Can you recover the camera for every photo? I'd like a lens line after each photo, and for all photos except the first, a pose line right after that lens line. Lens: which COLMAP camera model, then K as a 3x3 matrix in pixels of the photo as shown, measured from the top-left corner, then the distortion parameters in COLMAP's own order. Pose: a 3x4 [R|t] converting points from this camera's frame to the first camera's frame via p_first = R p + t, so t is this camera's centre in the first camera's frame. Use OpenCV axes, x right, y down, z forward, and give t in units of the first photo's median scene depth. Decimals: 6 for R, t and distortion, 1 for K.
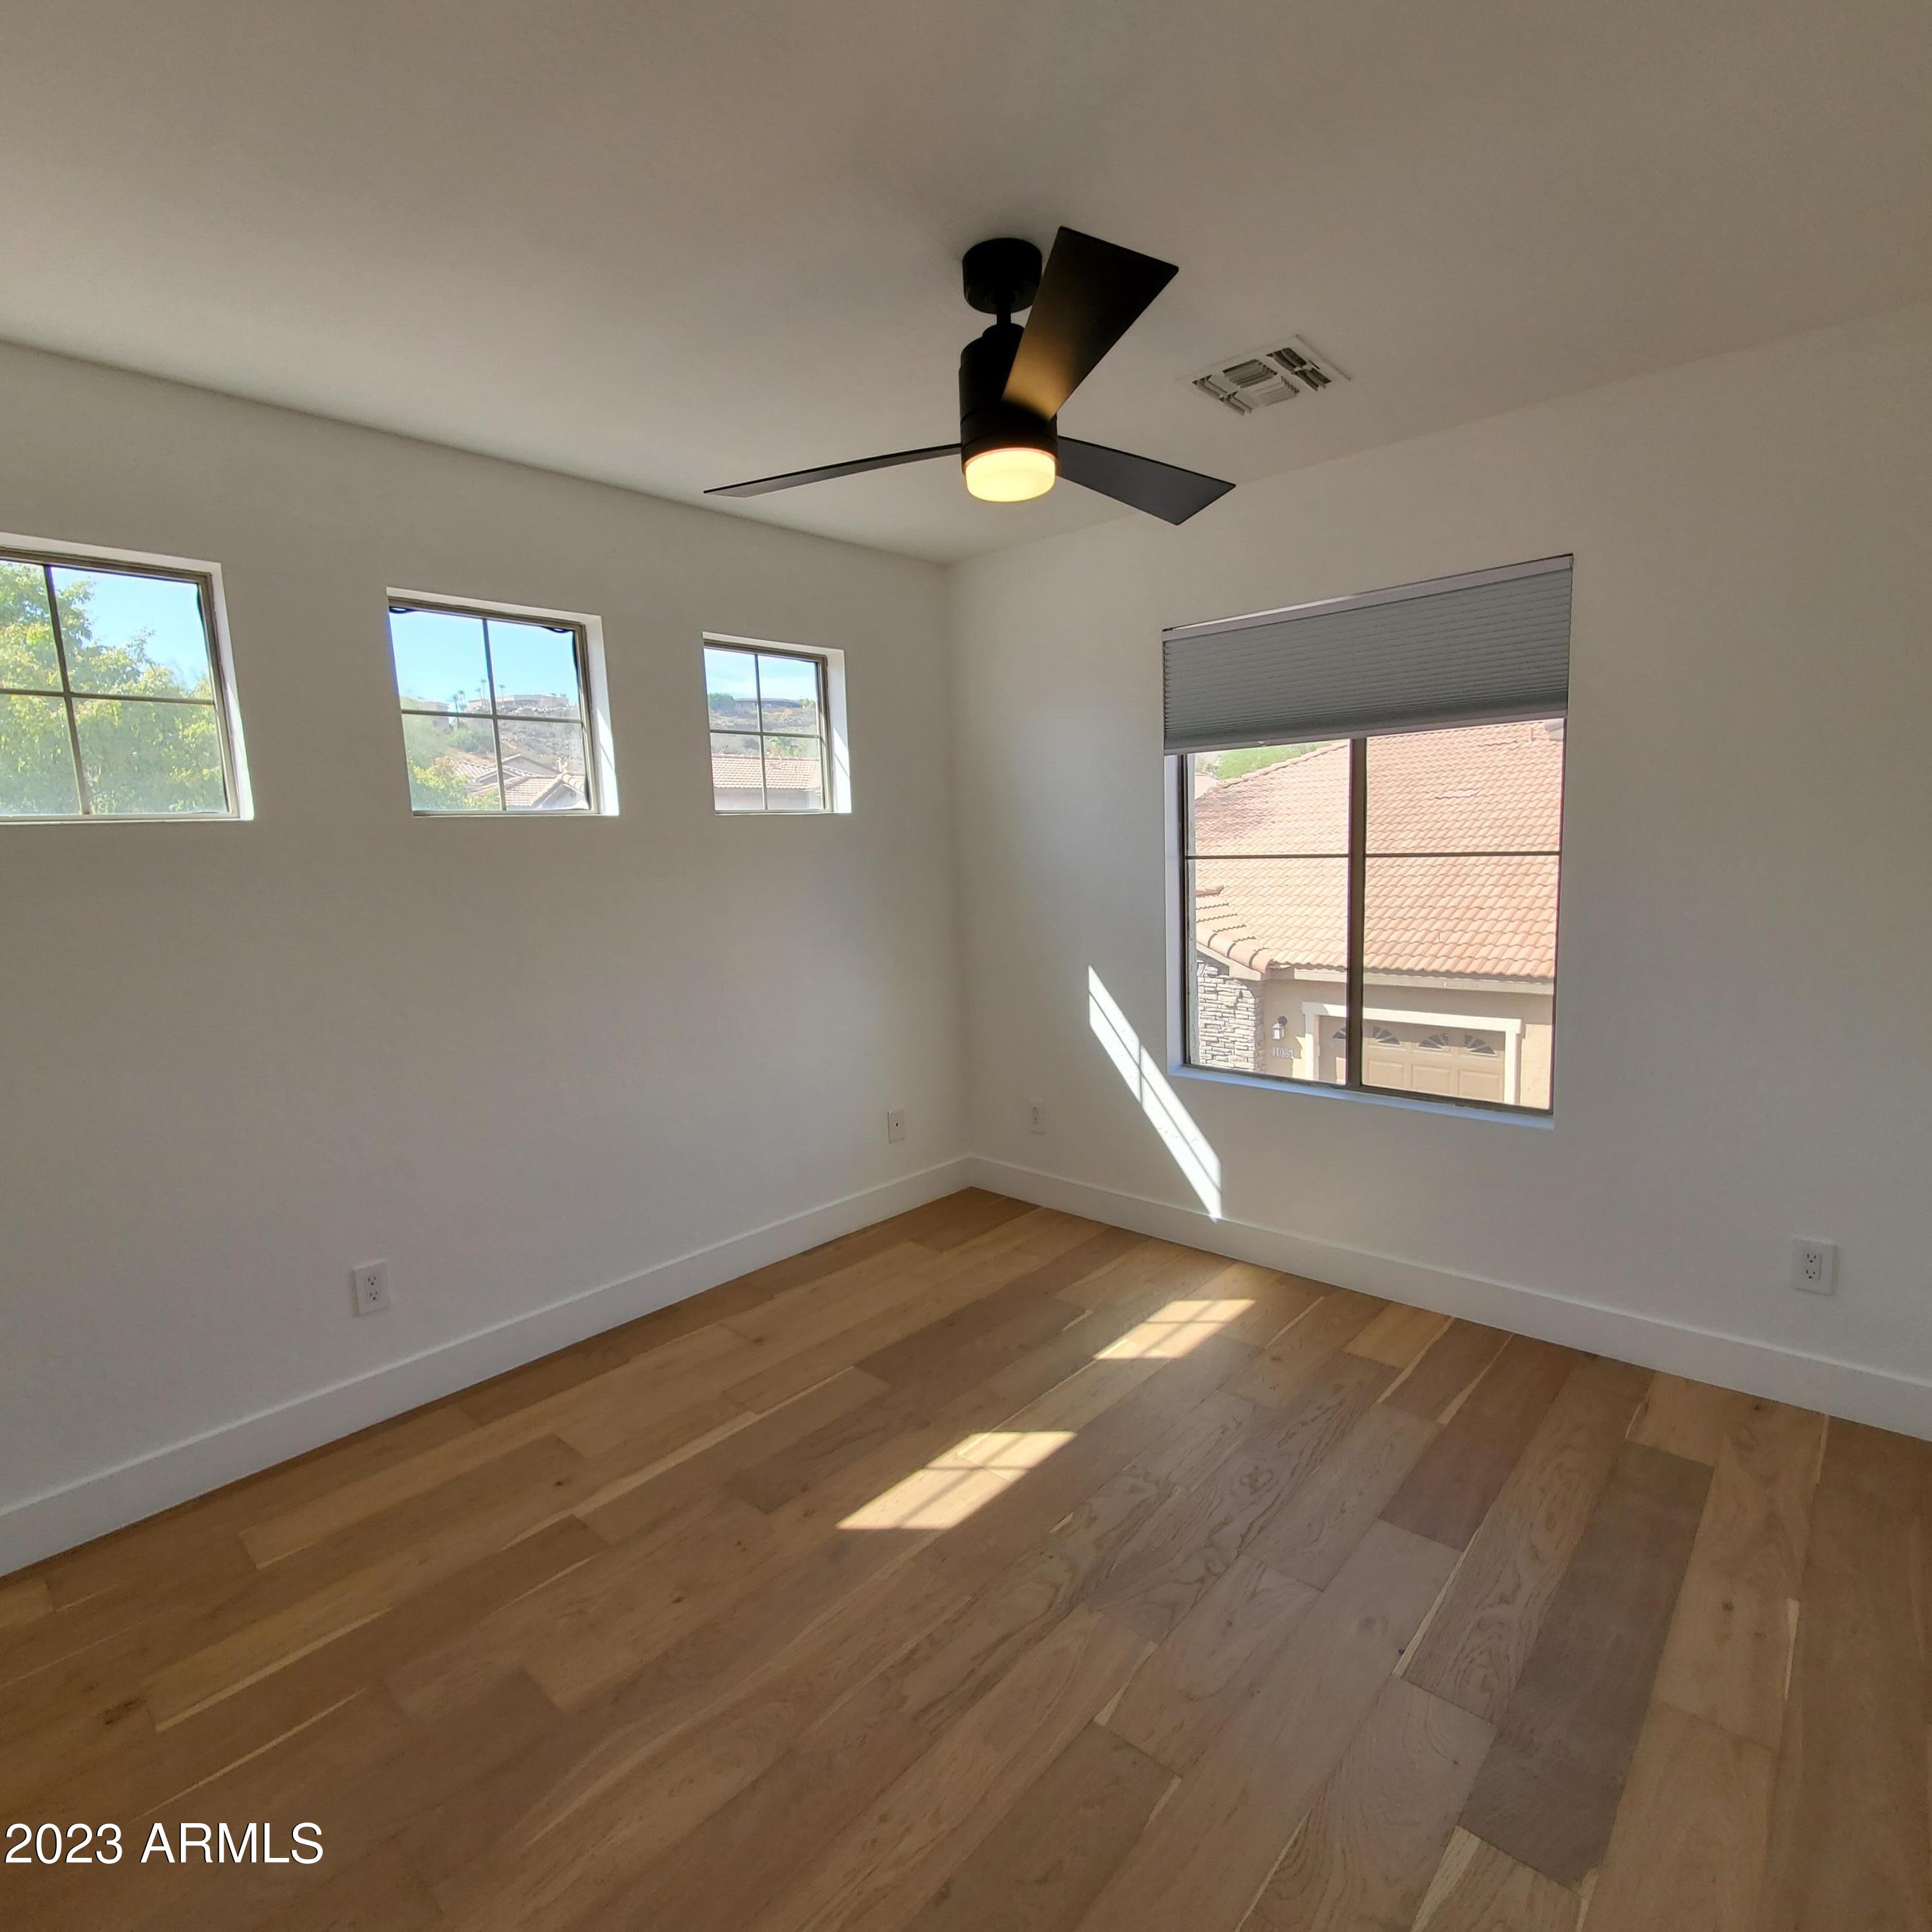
lens RADIAL K [[1023.8, 0, 966.0], [0, 1023.8, 966.0], [0, 0, 1]] dist [0.001045, -0.001486]
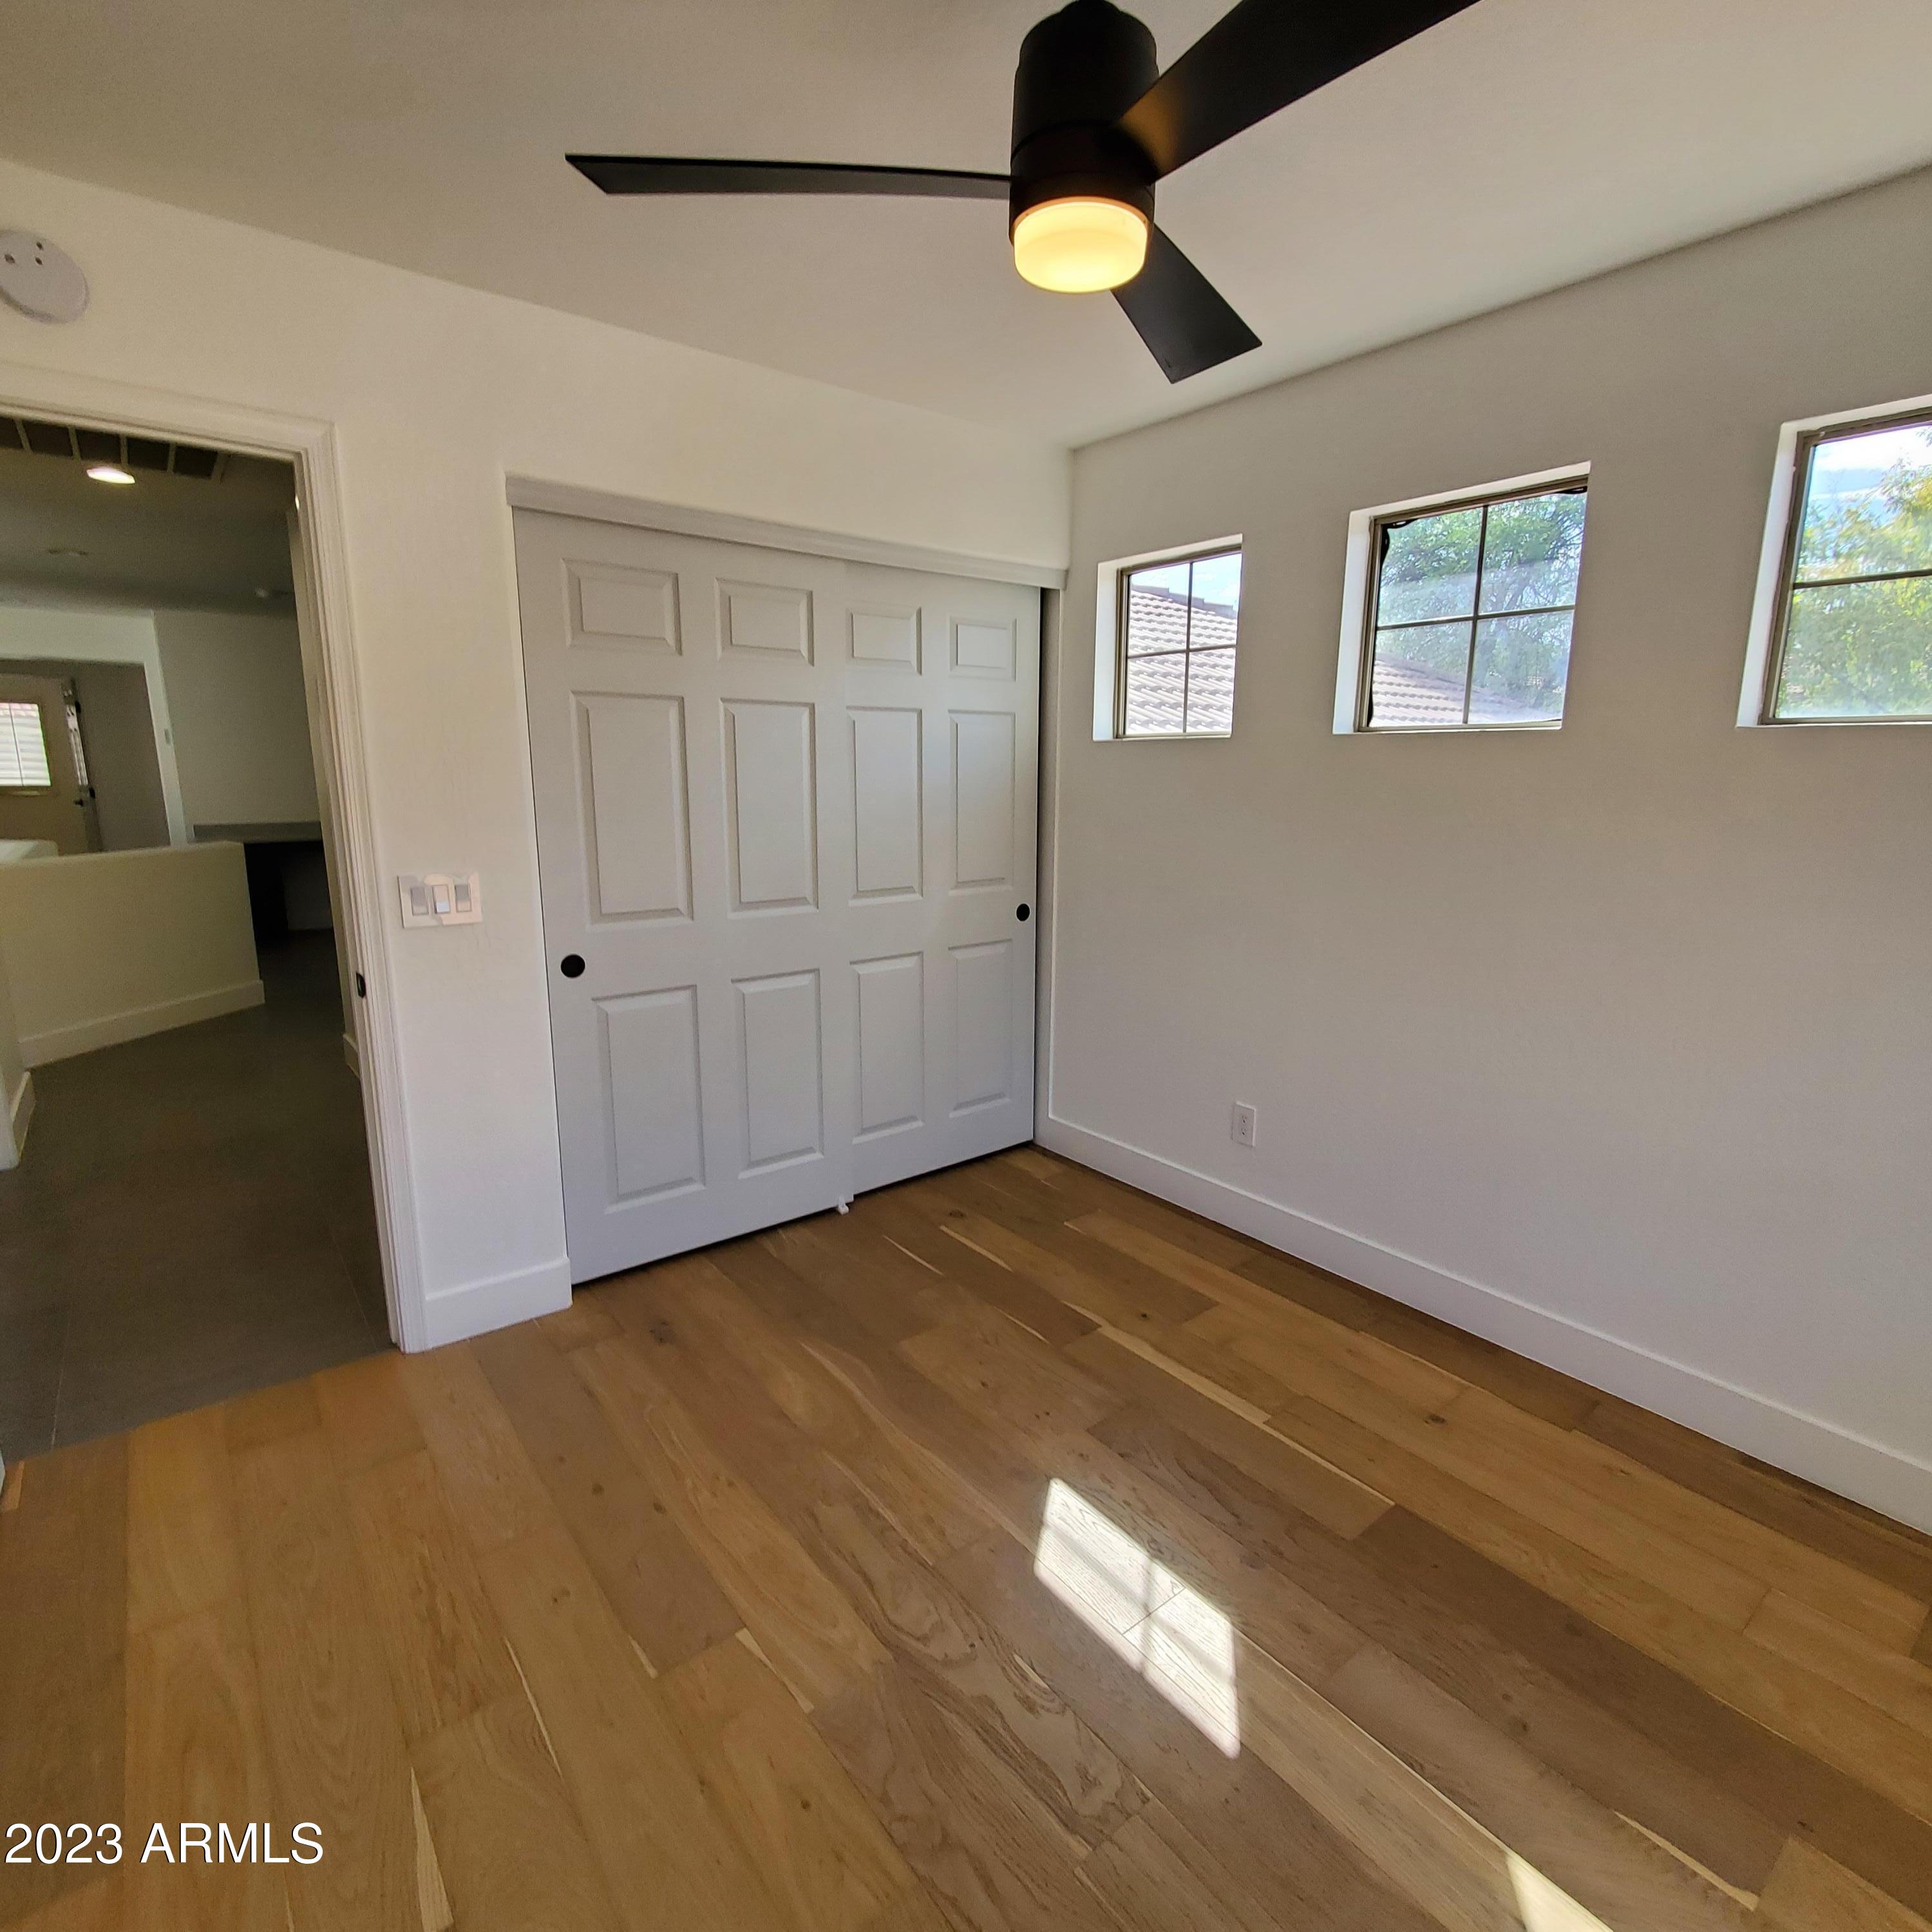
lens RADIAL K [[1023.8, 0, 966.0], [0, 1023.8, 966.0], [0, 0, 1]] dist [0.001045, -0.001486]
pose [[-0.166069, 0.233984, -0.957952, 0.734532], [-0.121045, 0.959258, 0.255287, -0.170013], [0.978657, 0.158350, -0.130981, 0.979006]]
